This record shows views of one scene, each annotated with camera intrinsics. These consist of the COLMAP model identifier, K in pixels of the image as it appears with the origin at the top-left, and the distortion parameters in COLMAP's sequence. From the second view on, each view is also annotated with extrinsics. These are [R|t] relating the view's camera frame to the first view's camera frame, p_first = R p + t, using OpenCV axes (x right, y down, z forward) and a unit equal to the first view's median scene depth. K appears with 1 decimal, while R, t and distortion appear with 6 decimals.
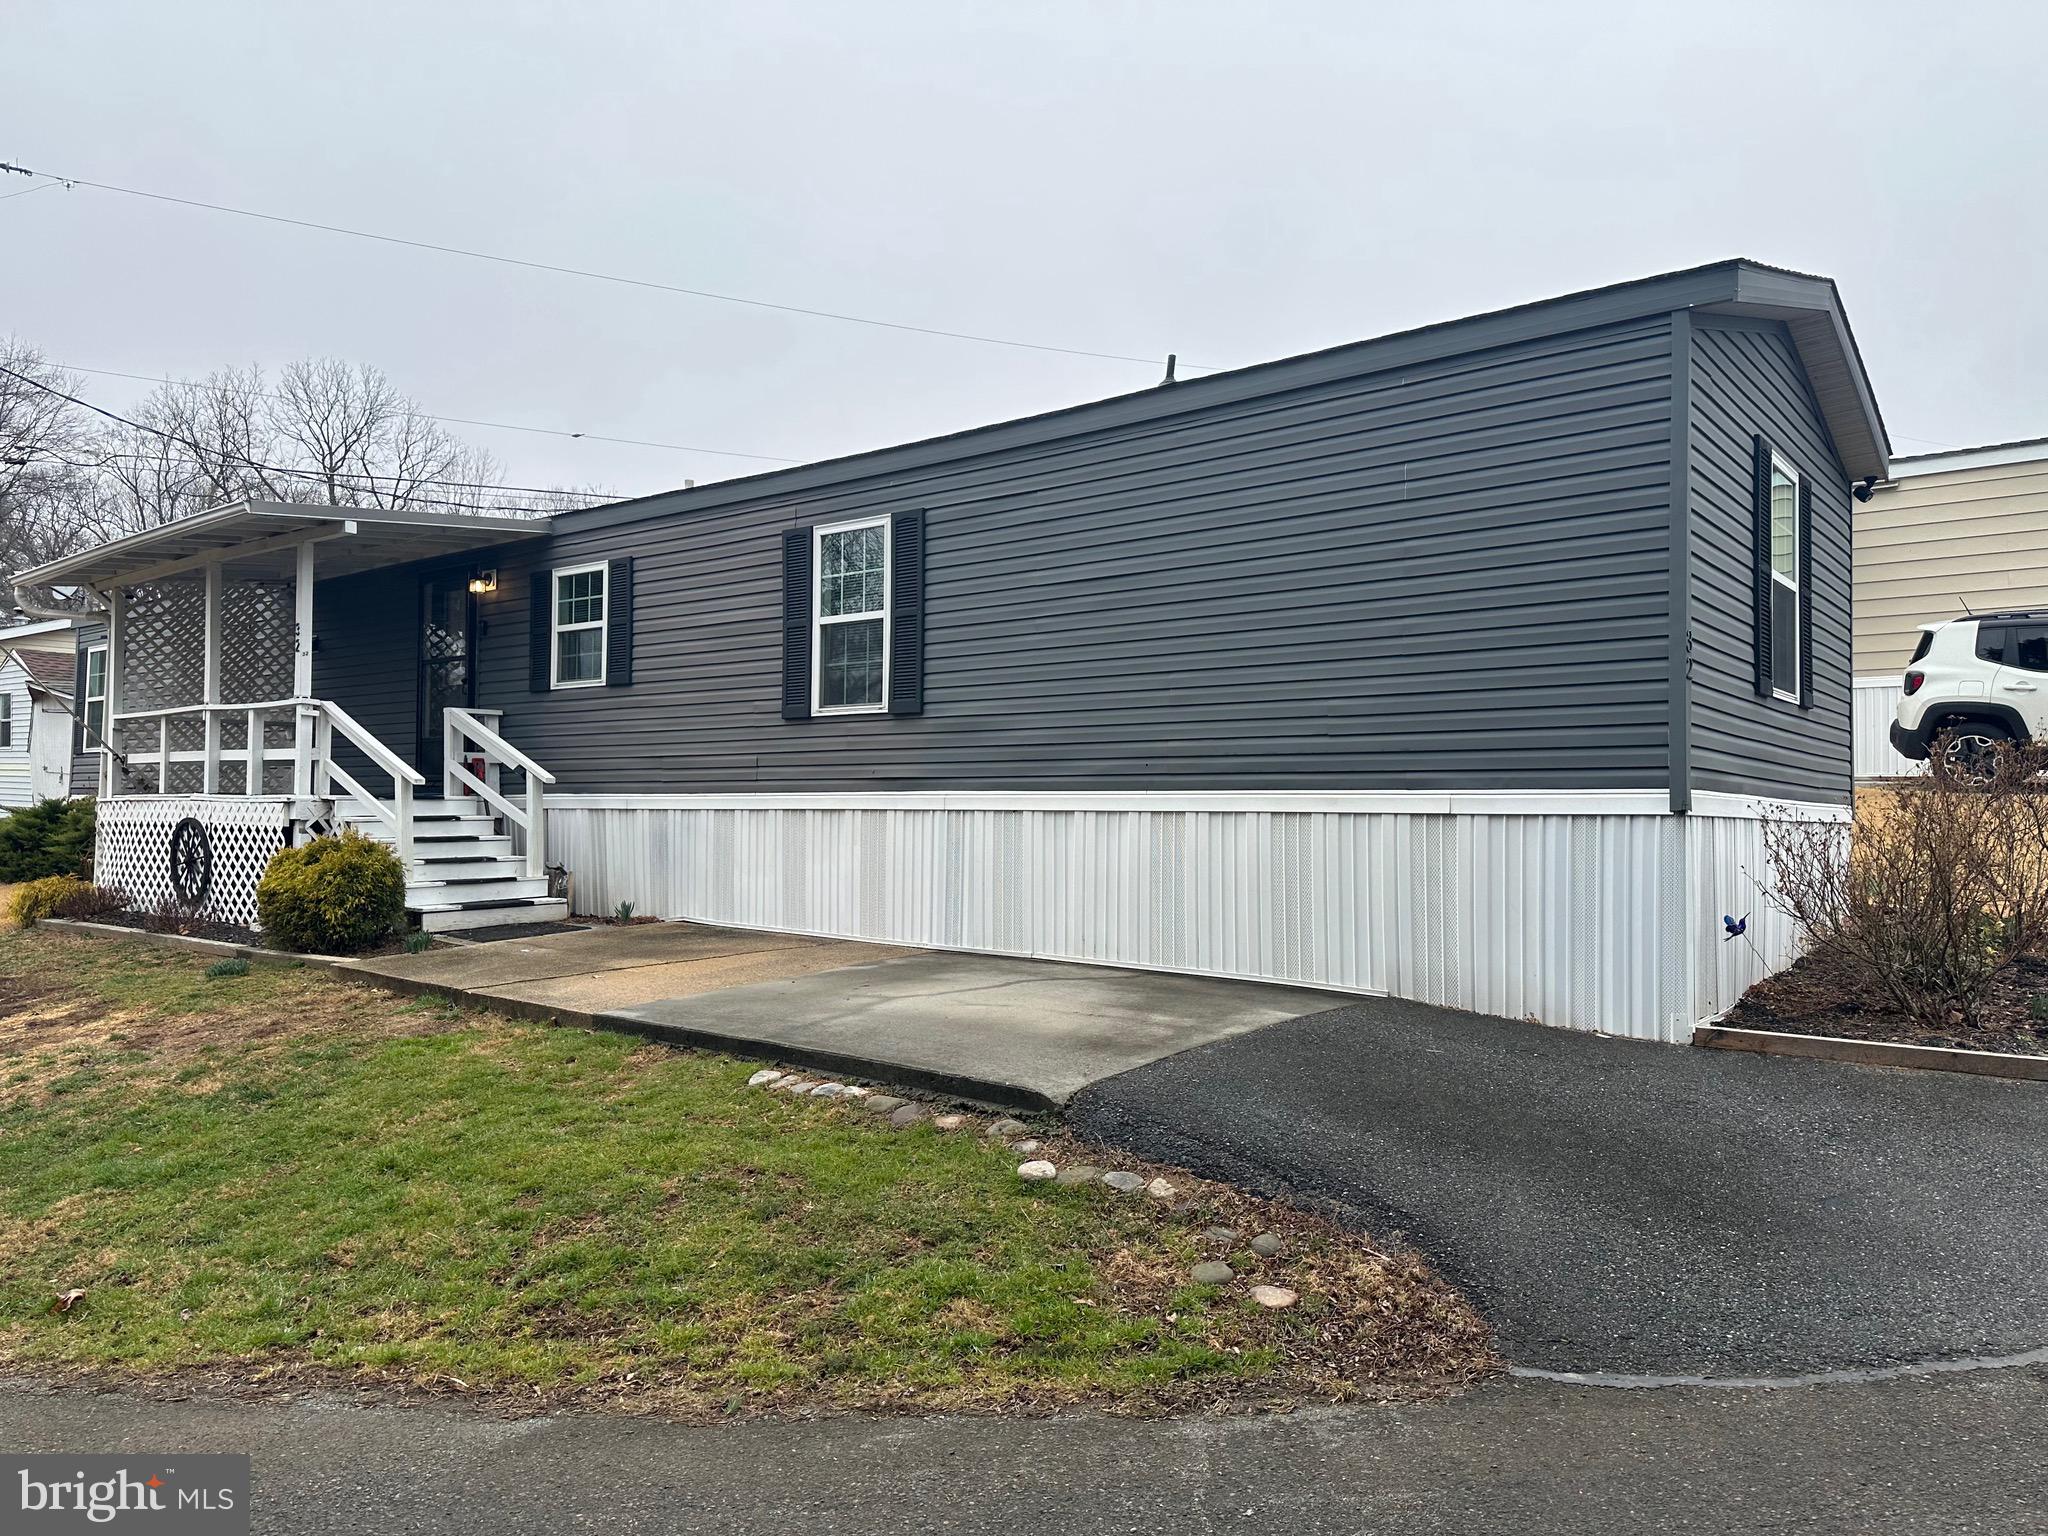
lens RADIAL K [[1426.0, 0, 1016.3], [0, 1426.0, 770.5], [0, 0, 1]] dist [0.016915, -0.004235]
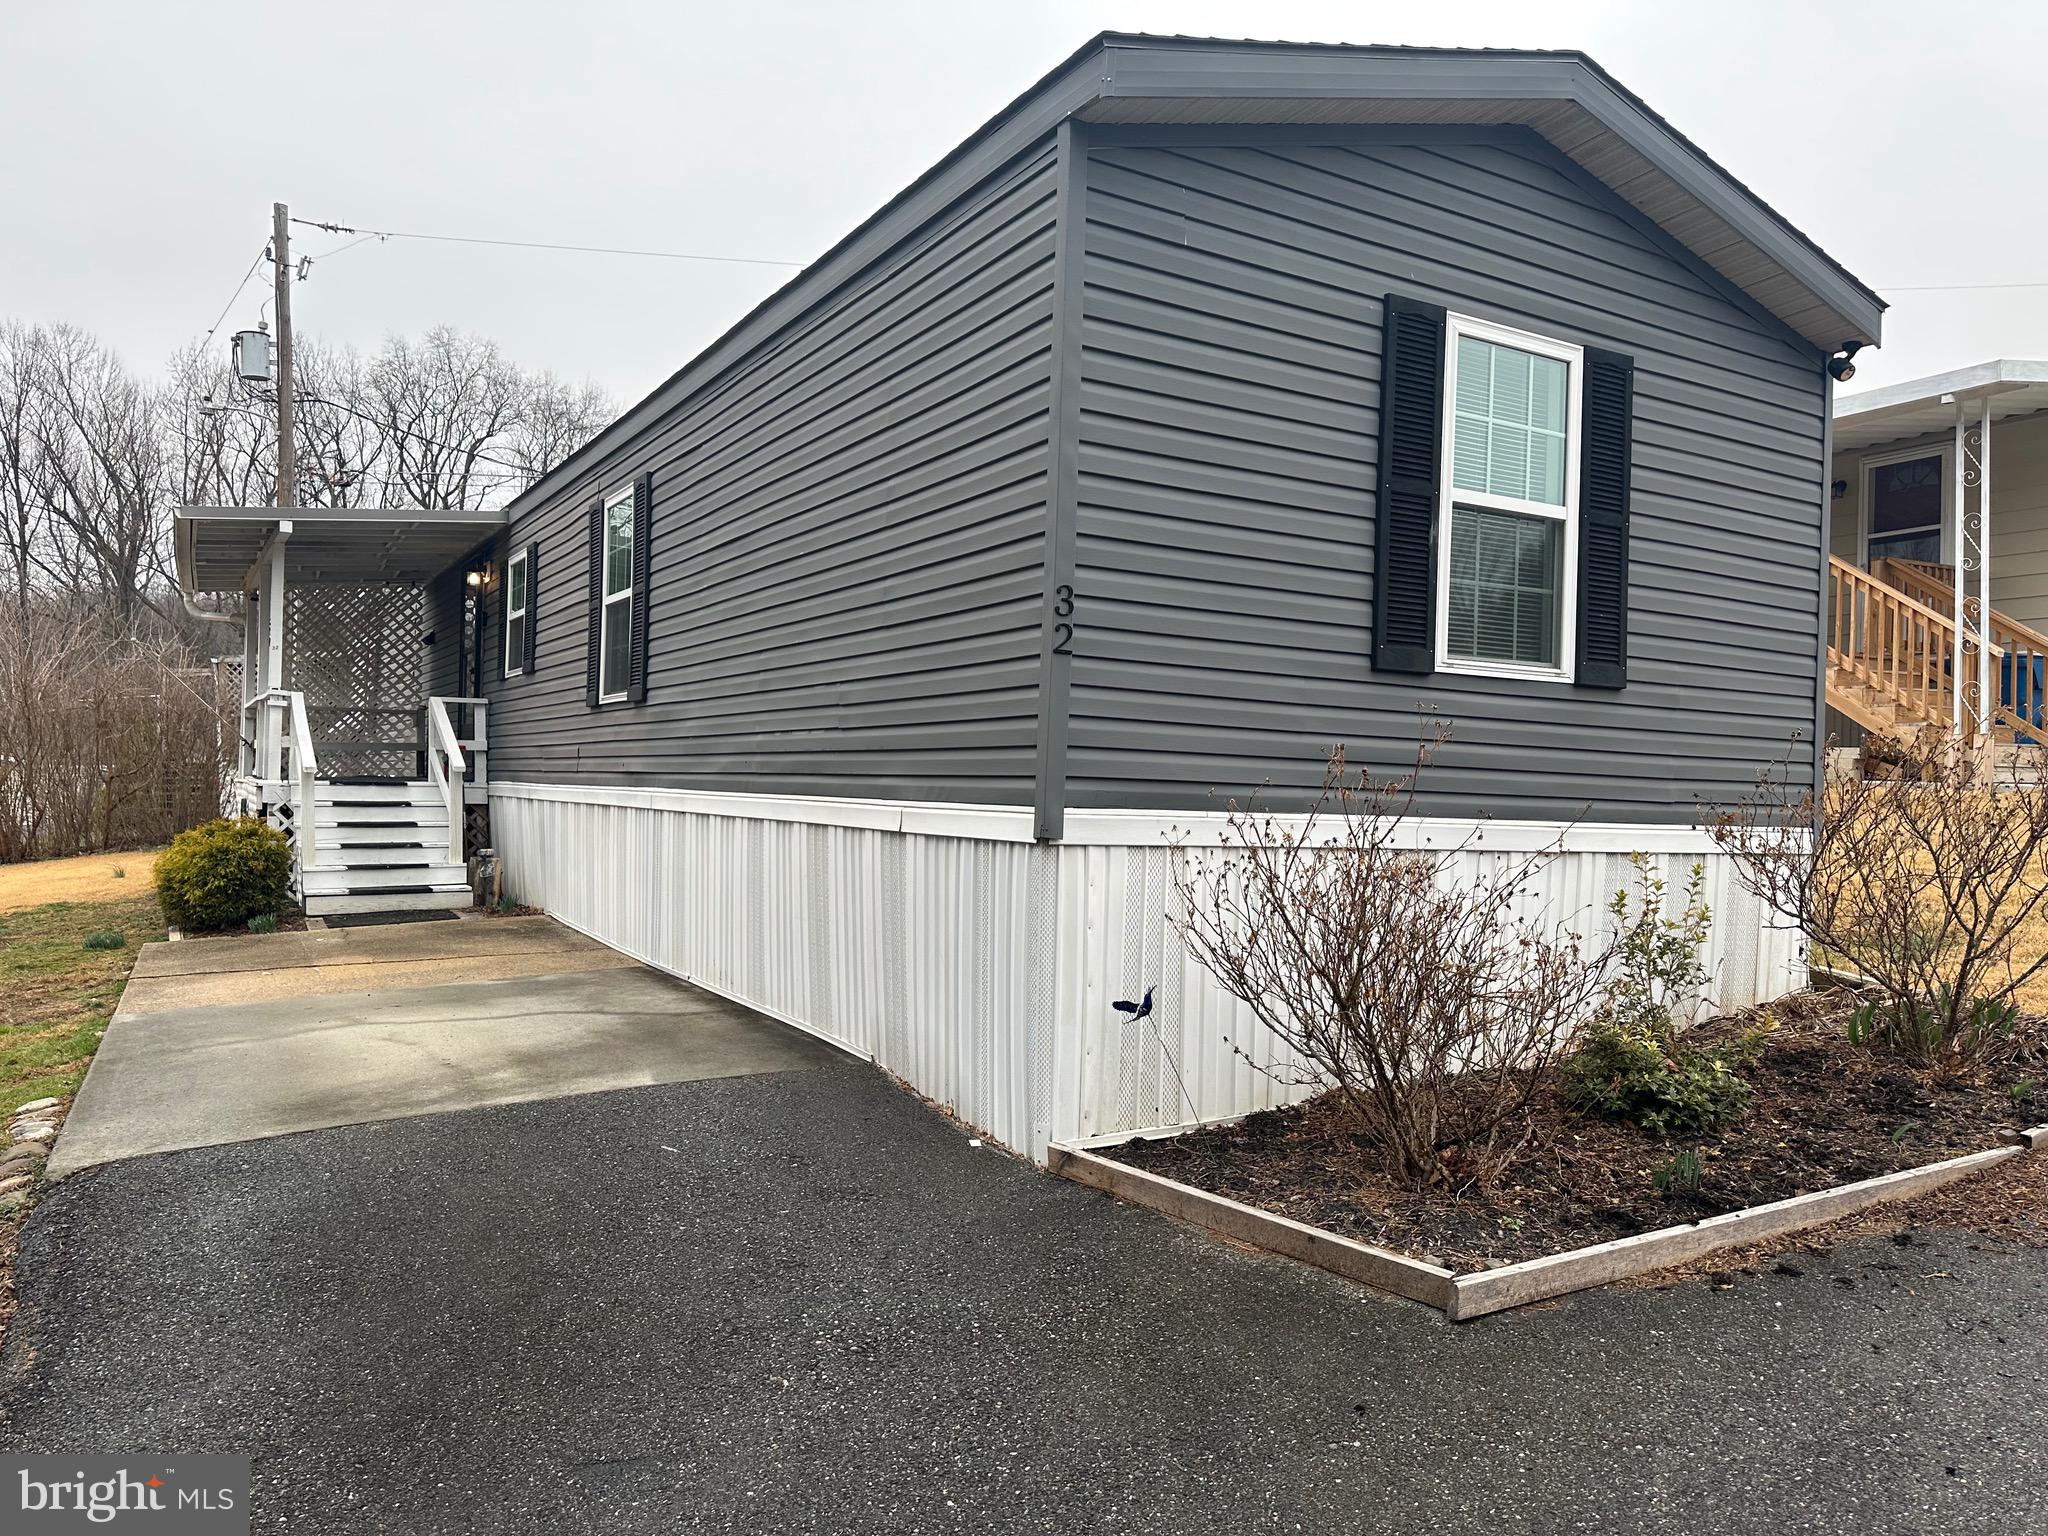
lens RADIAL K [[1426.0, 0, 1028.1], [0, 1426.0, 771.2], [0, 0, 1]] dist [0.016915, -0.004235]
pose [[0.939489, 0.009420, -0.342449, 0.463302], [-0.004241, 0.999865, 0.015871, -0.010457], [0.342552, -0.013459, 0.939402, 0.222767]]
